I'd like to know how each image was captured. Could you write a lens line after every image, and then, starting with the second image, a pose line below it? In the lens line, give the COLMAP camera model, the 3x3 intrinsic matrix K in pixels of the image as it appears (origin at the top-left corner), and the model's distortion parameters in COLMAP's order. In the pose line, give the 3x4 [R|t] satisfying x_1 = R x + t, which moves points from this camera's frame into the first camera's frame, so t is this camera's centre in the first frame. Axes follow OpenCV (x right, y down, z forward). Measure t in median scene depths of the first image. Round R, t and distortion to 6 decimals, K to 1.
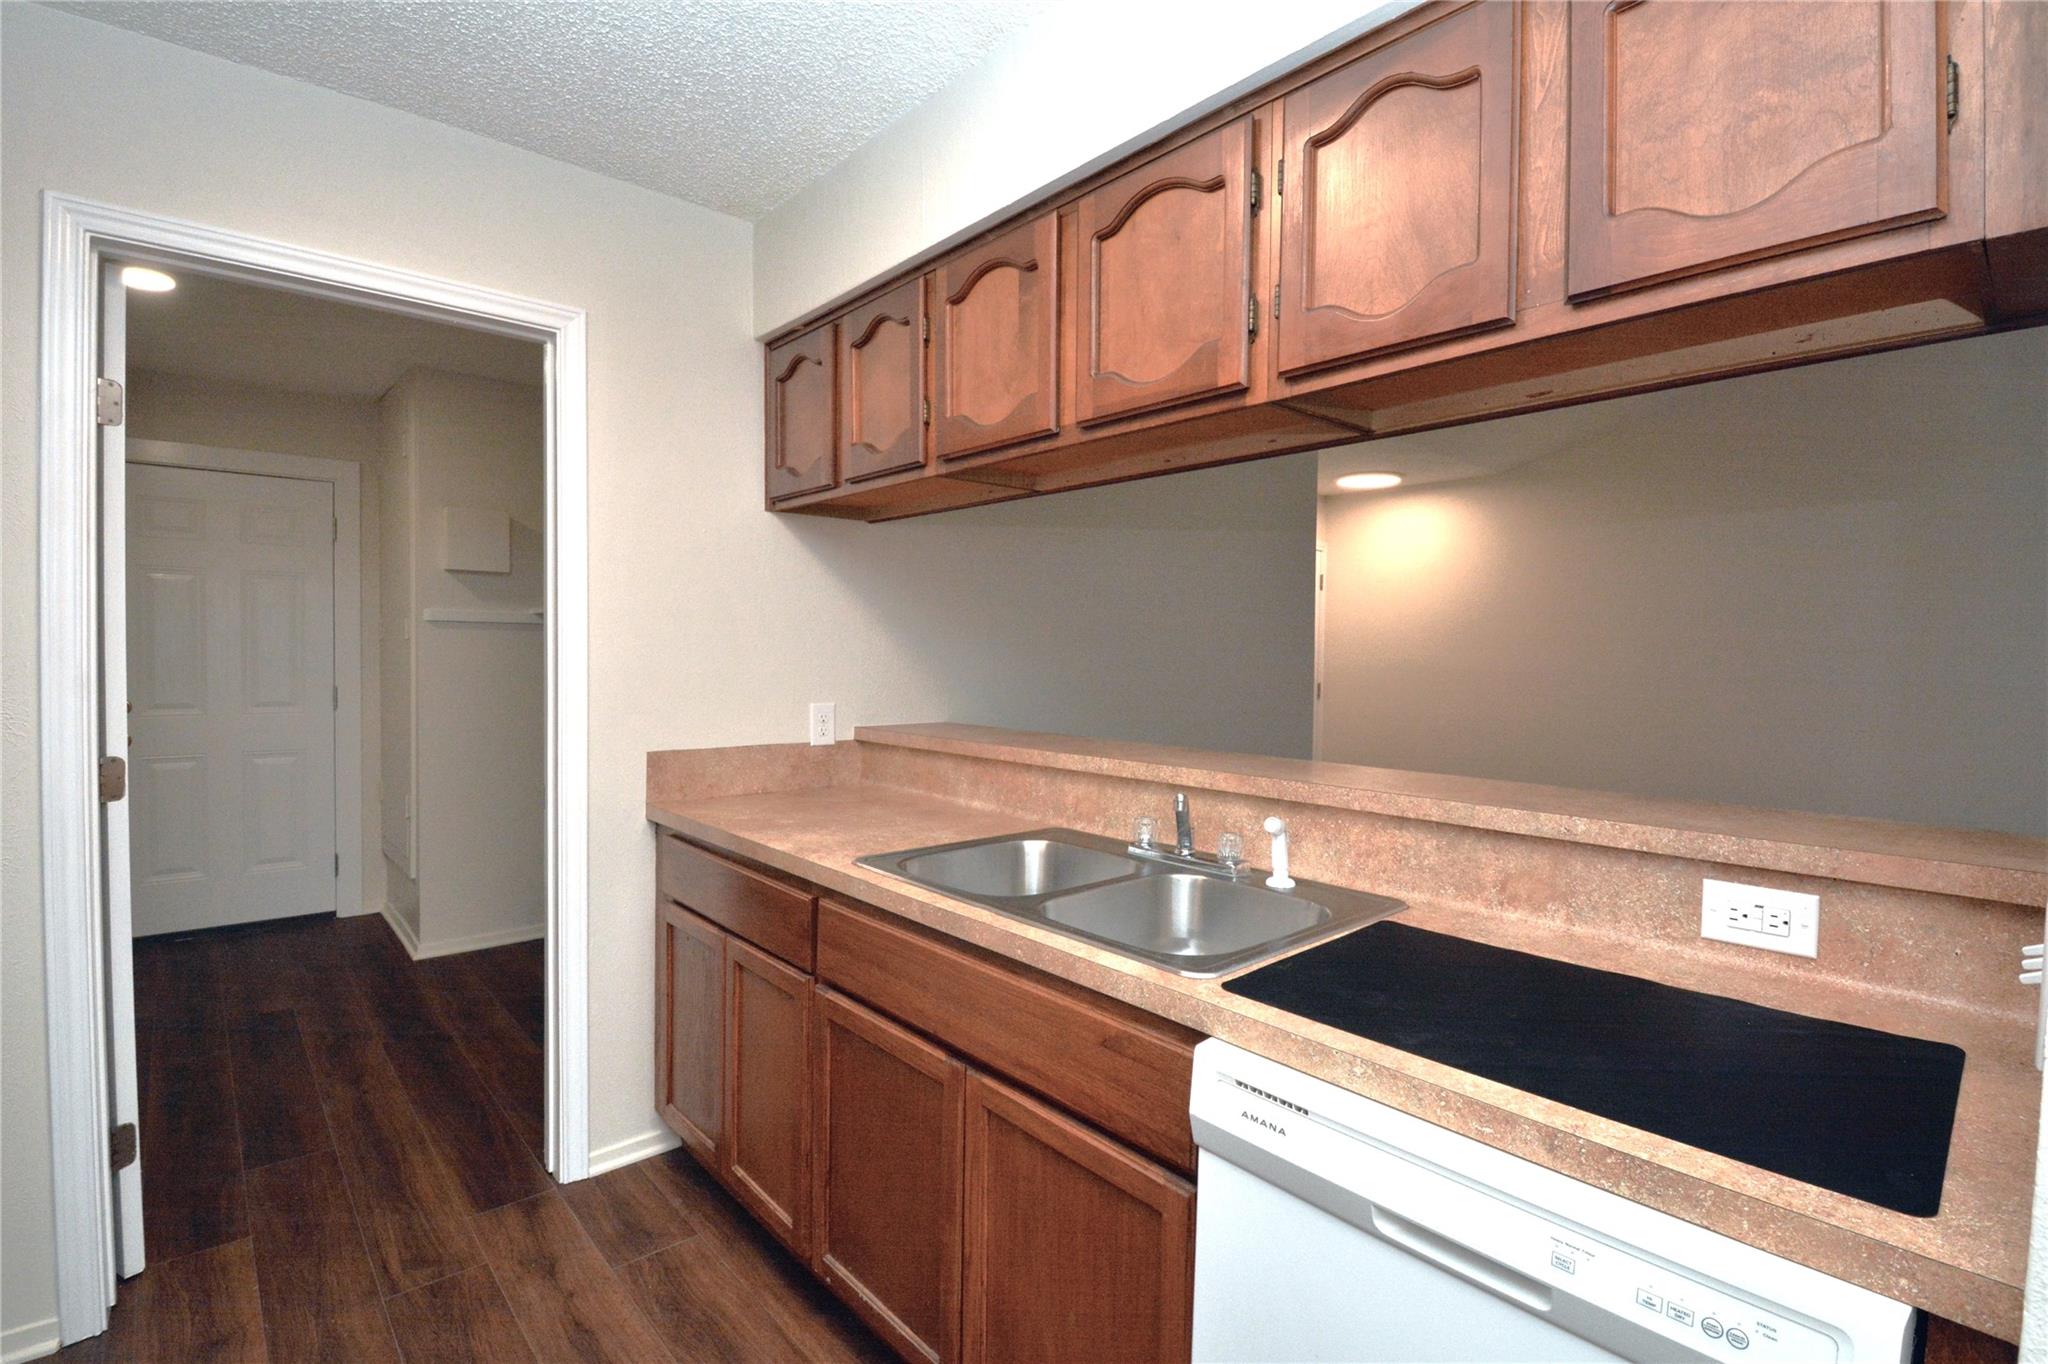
lens RADIAL K [[920.8, 0, 997.9], [0, 920.8, 671.7], [0, 0, 1]] dist [0.011380, -0.019063]
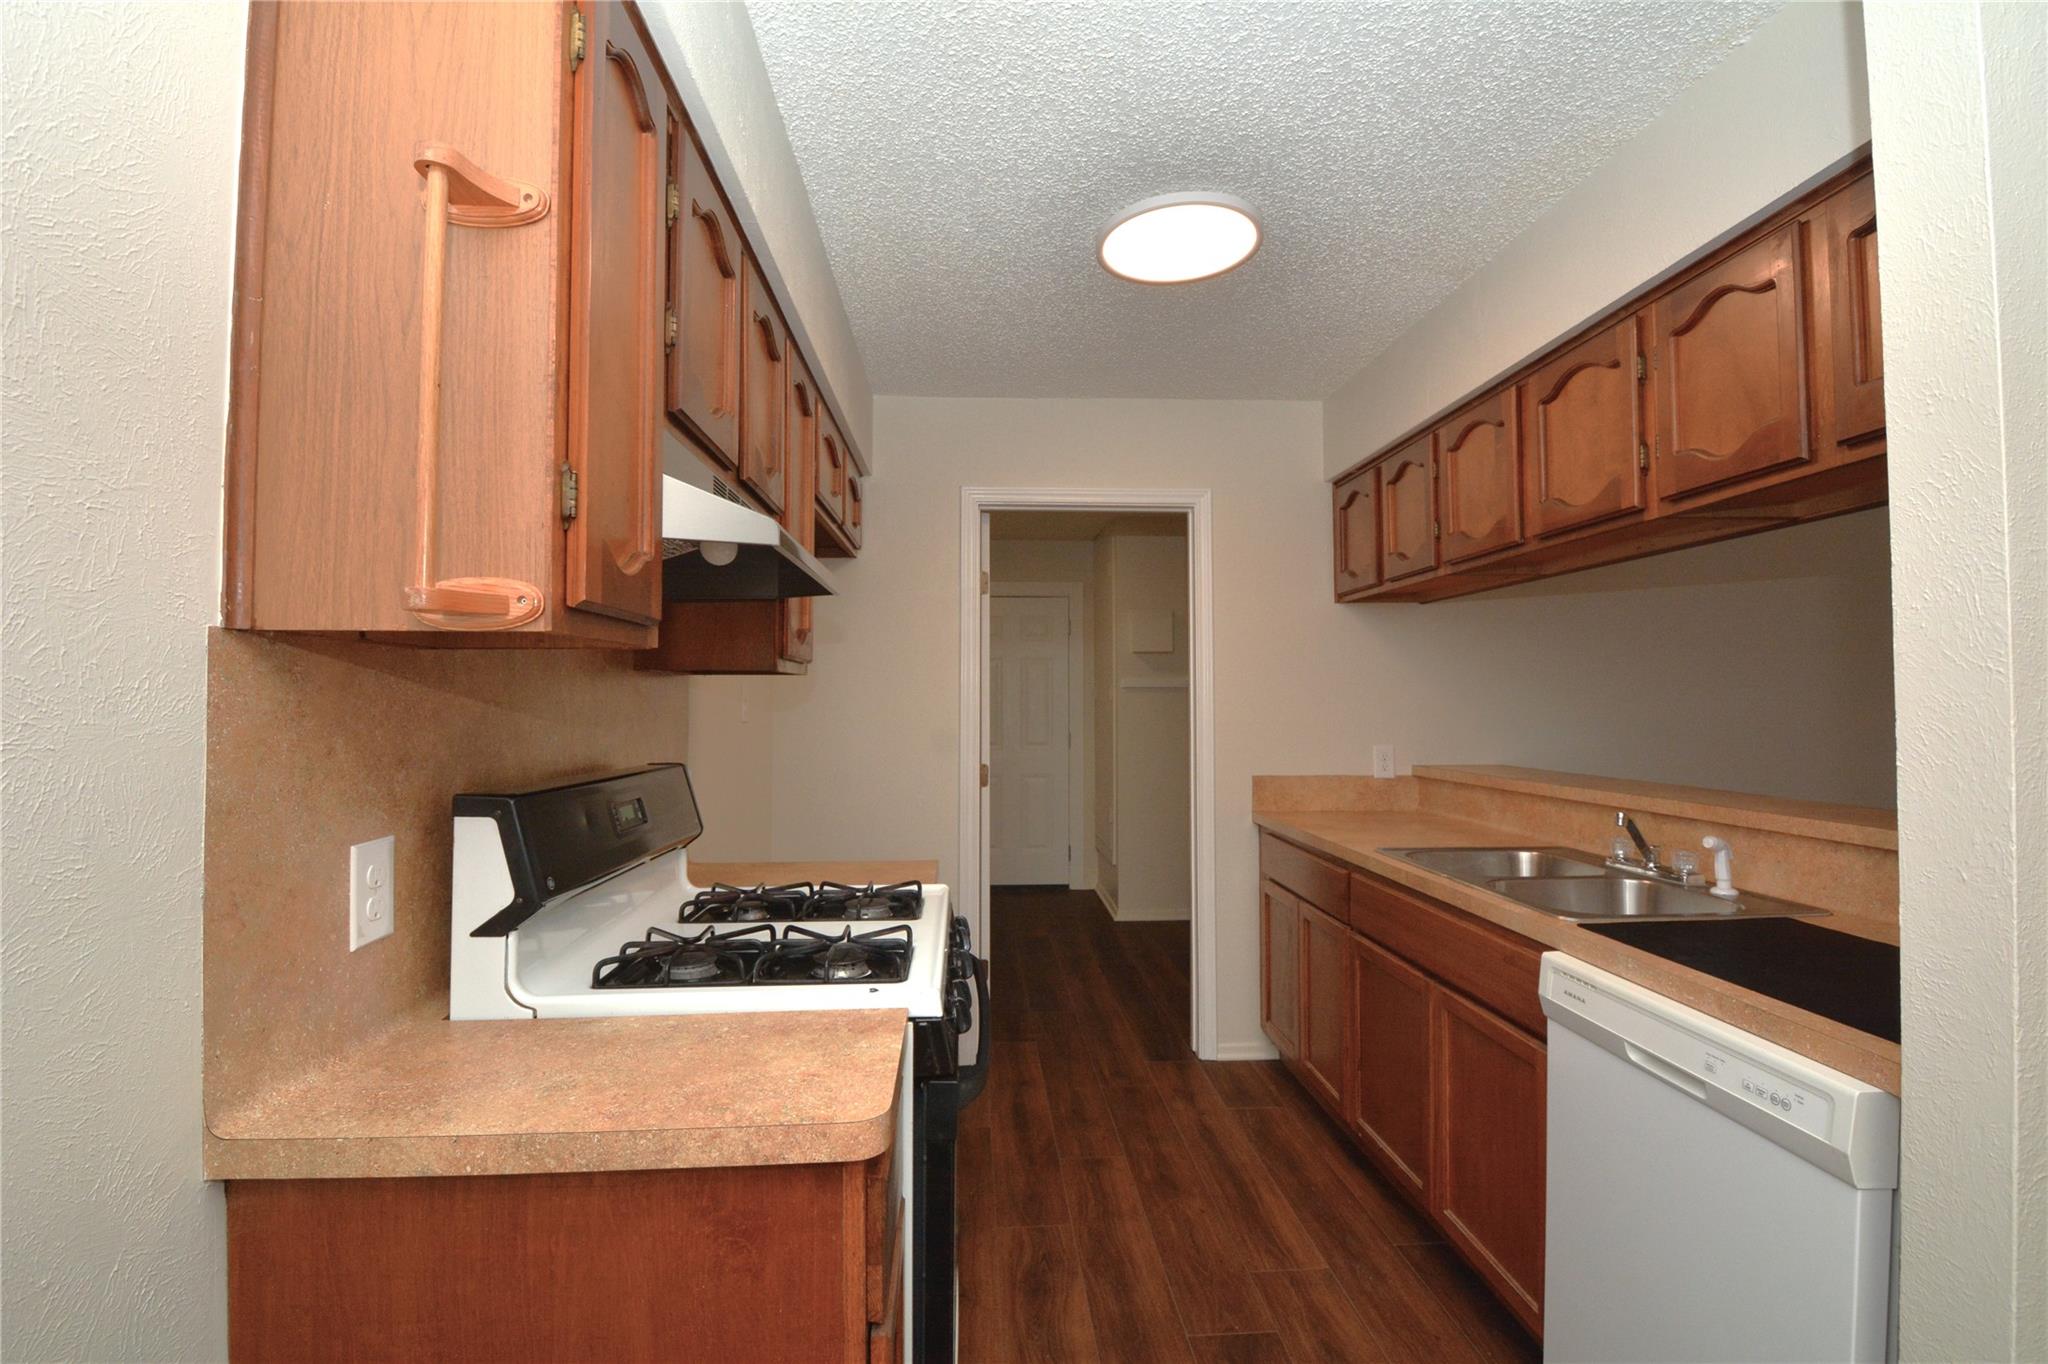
lens RADIAL K [[916.7, 0, 1023.6], [0, 916.7, 676.0], [0, 0, 1]] dist [0.010491, -0.019296]
pose [[0.790910, -0.029982, -0.611198, 0.272481], [-0.003879, 0.998533, -0.054003, 0.010954], [0.611921, 0.045082, 0.789633, -0.455675]]
